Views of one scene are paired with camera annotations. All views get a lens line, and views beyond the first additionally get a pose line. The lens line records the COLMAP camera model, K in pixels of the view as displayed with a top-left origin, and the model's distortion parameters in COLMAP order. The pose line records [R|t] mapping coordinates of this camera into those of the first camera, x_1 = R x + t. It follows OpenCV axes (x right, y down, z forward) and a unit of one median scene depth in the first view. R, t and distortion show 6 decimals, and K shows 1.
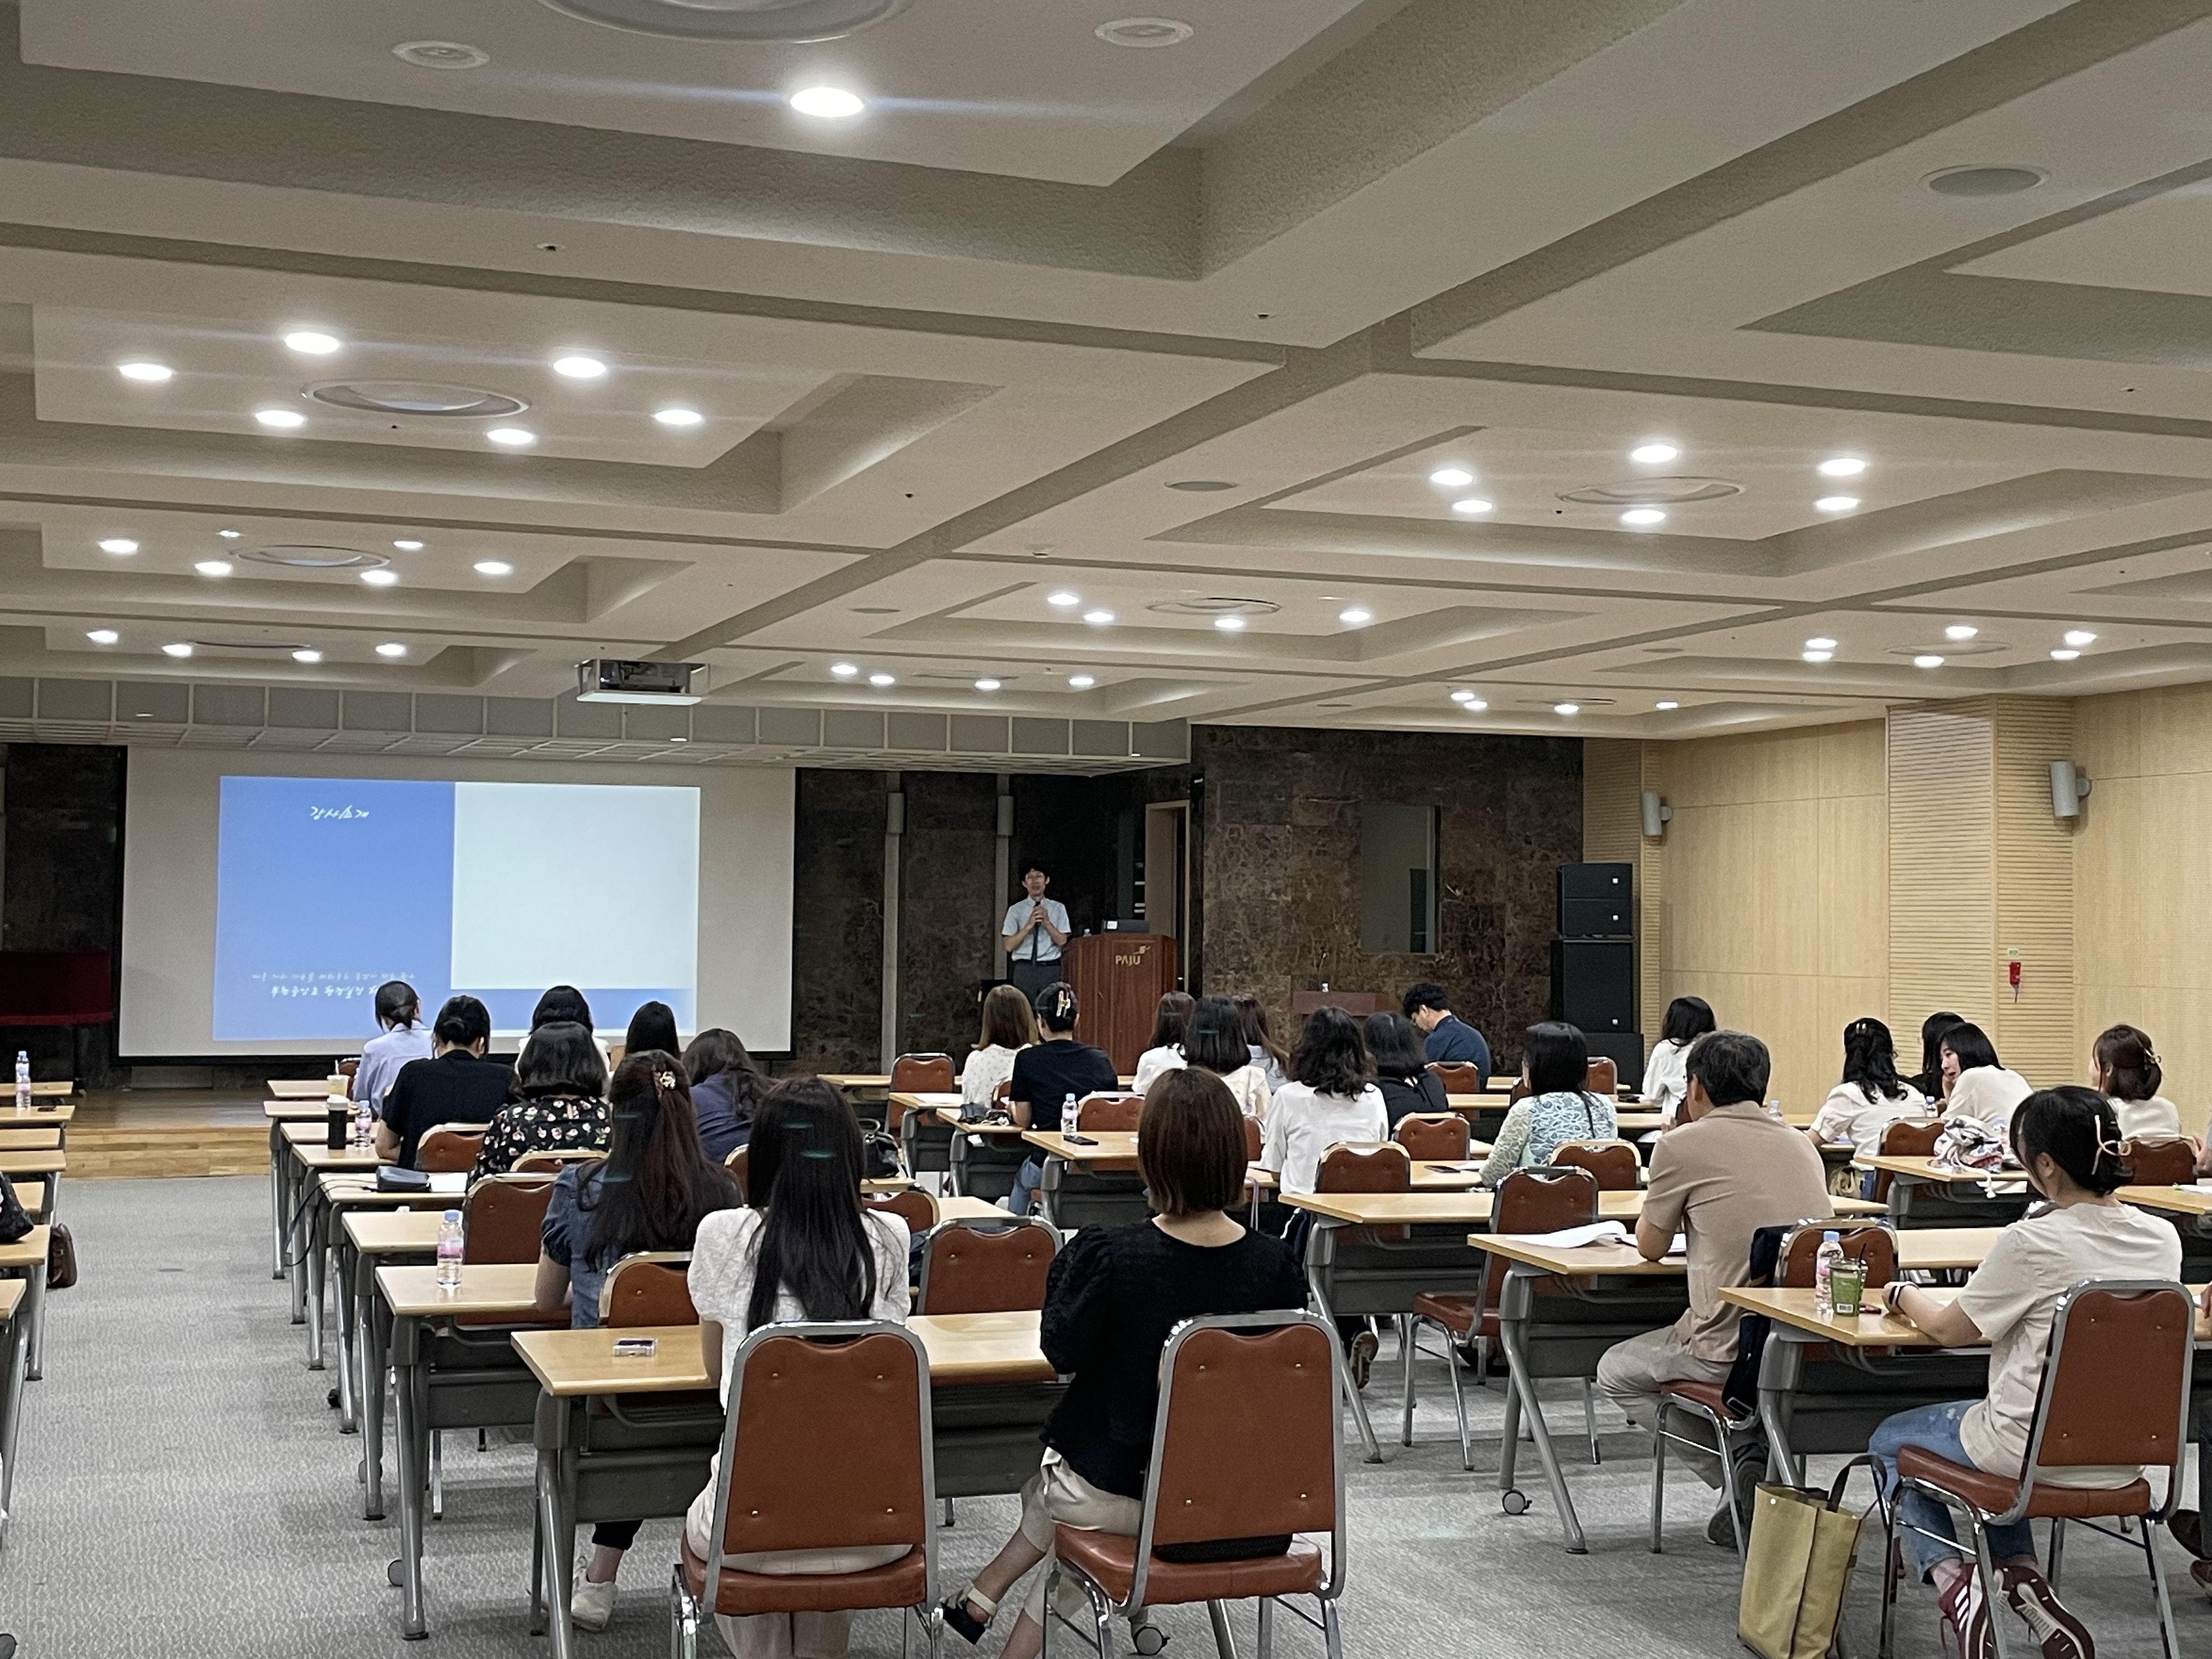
lens RADIAL K [[2871.9, 0, 1120.7], [0, 2871.9, 821.3], [0, 0, 1]] dist [0.074736, 0.000000]
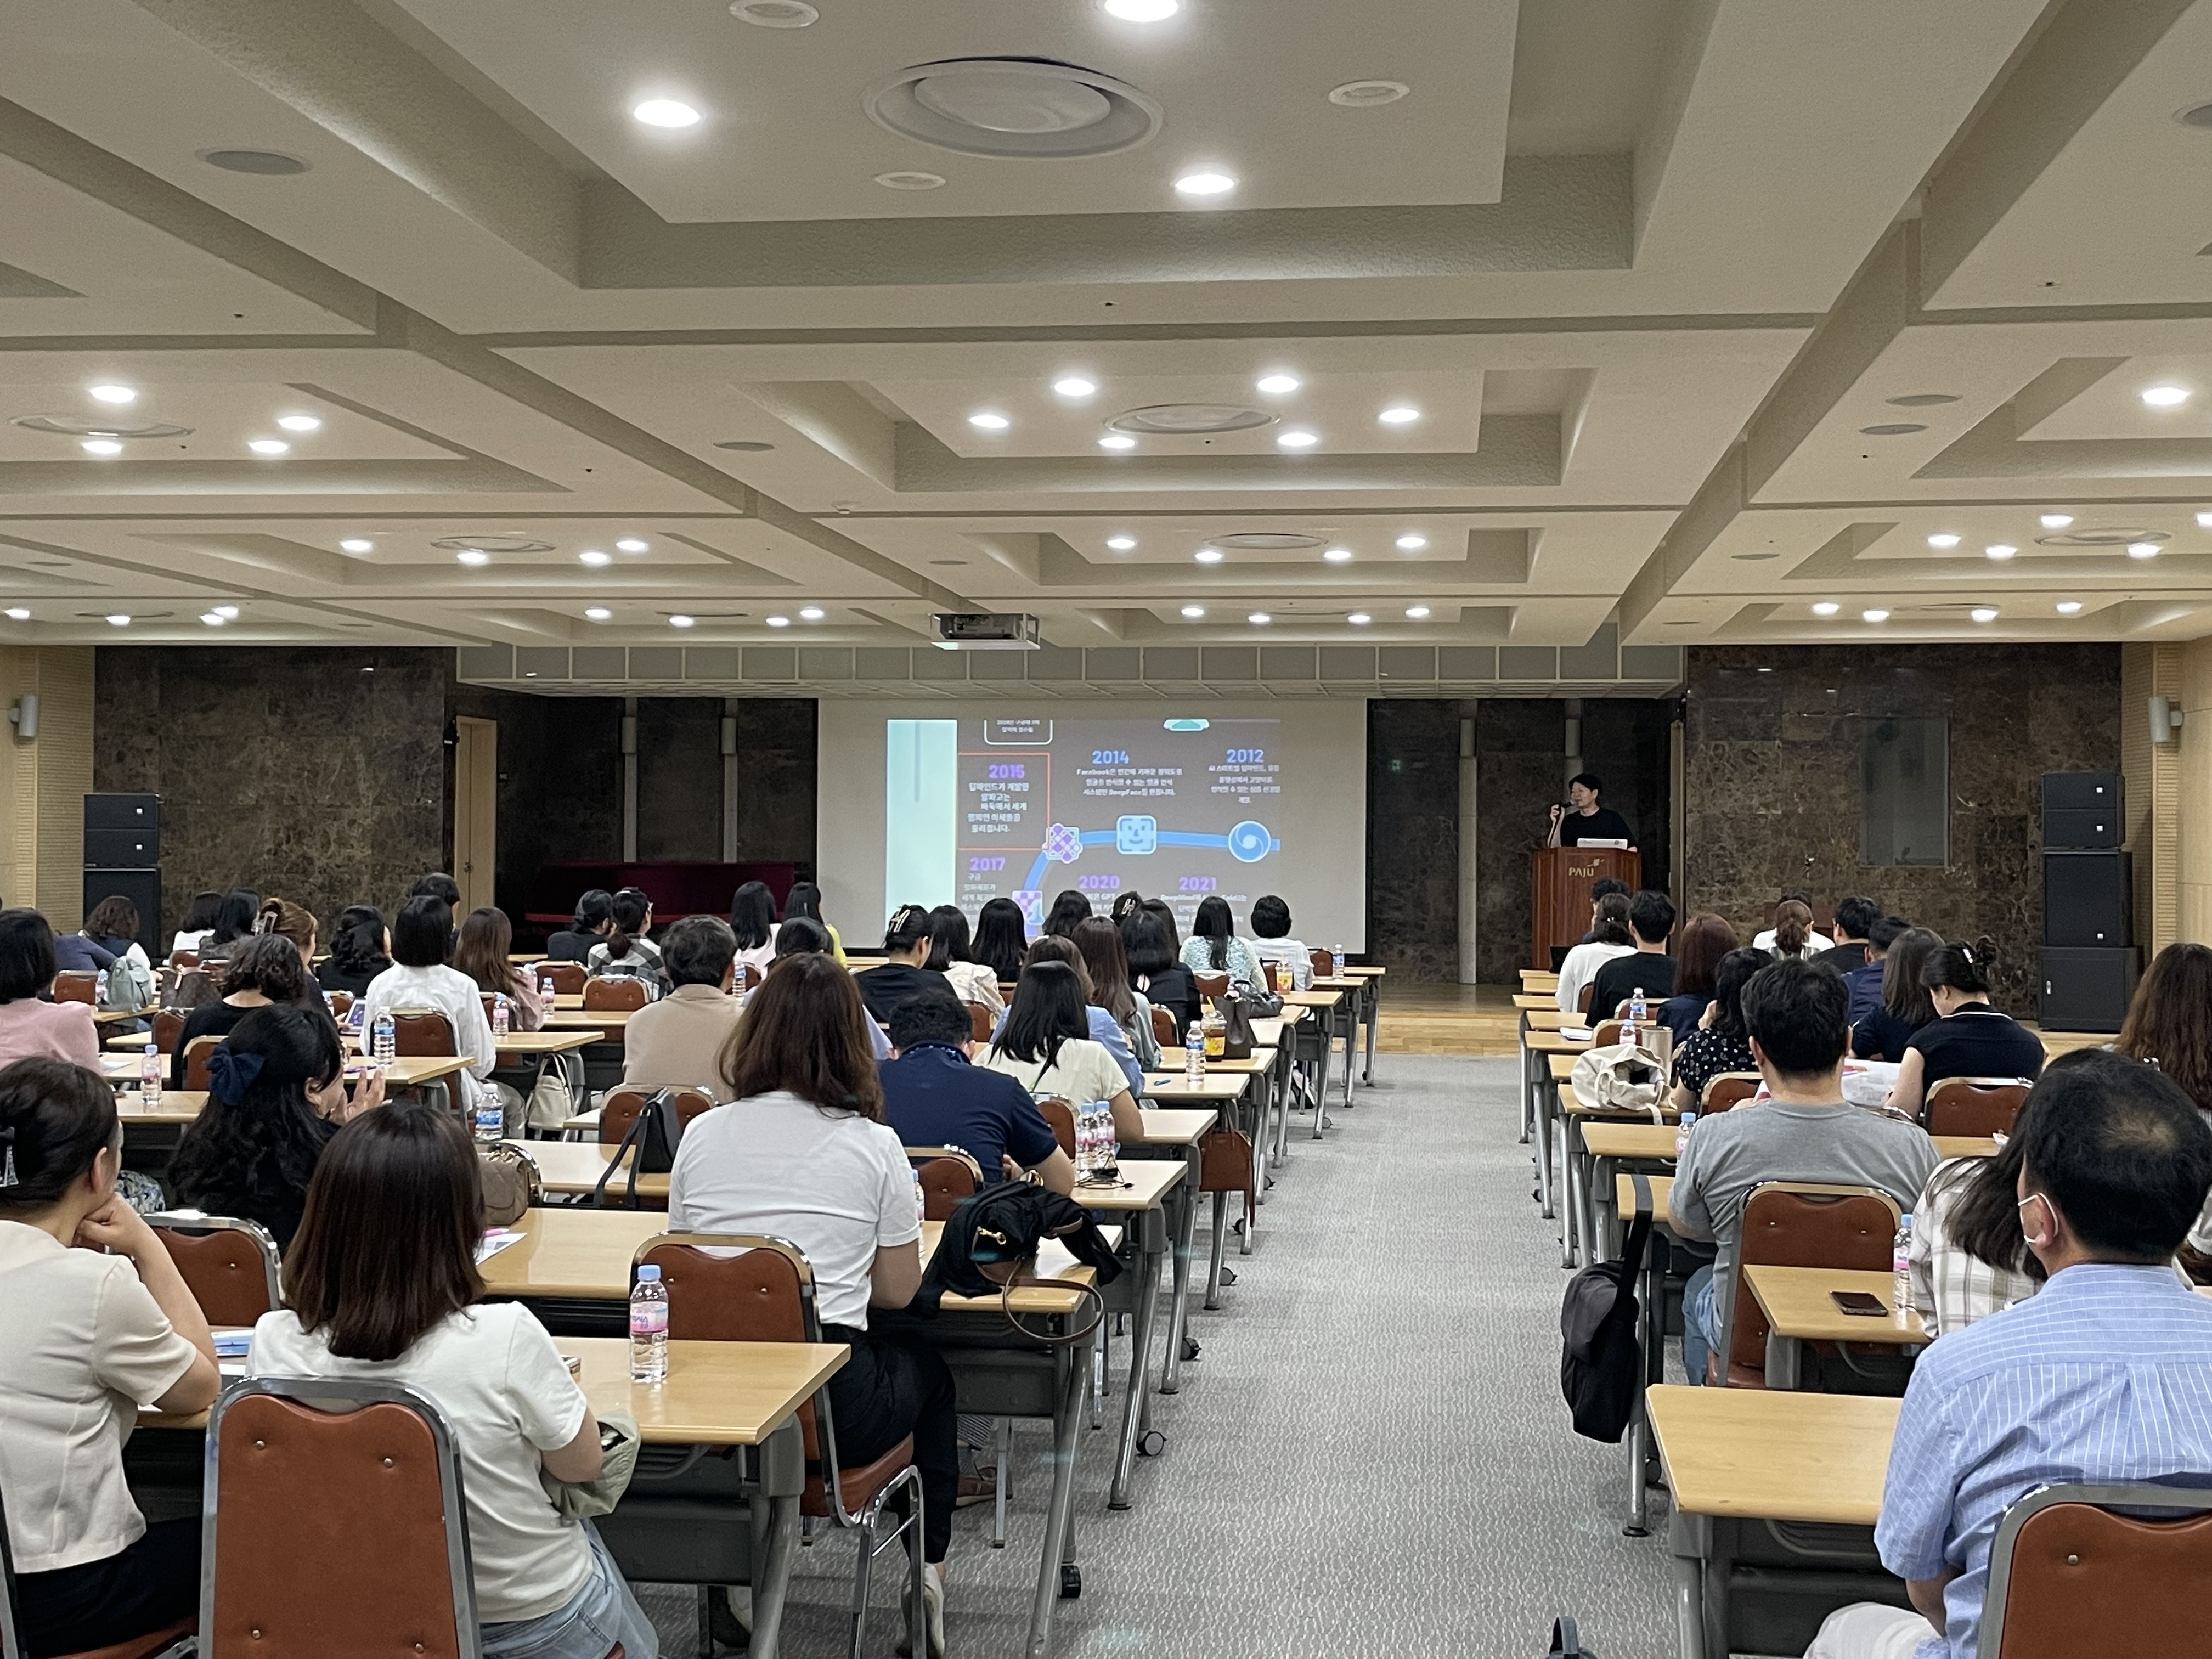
lens RADIAL K [[2518.8, 0, 1109.0], [0, 2518.8, 822.3], [0, 0, 1]] dist [0.007360, 0.000000]
pose [[0.885594, -0.008226, -0.464387, 0.261180], [0.020335, 0.999571, 0.021074, 0.006647], [0.464014, -0.028107, 0.885382, 0.096655]]
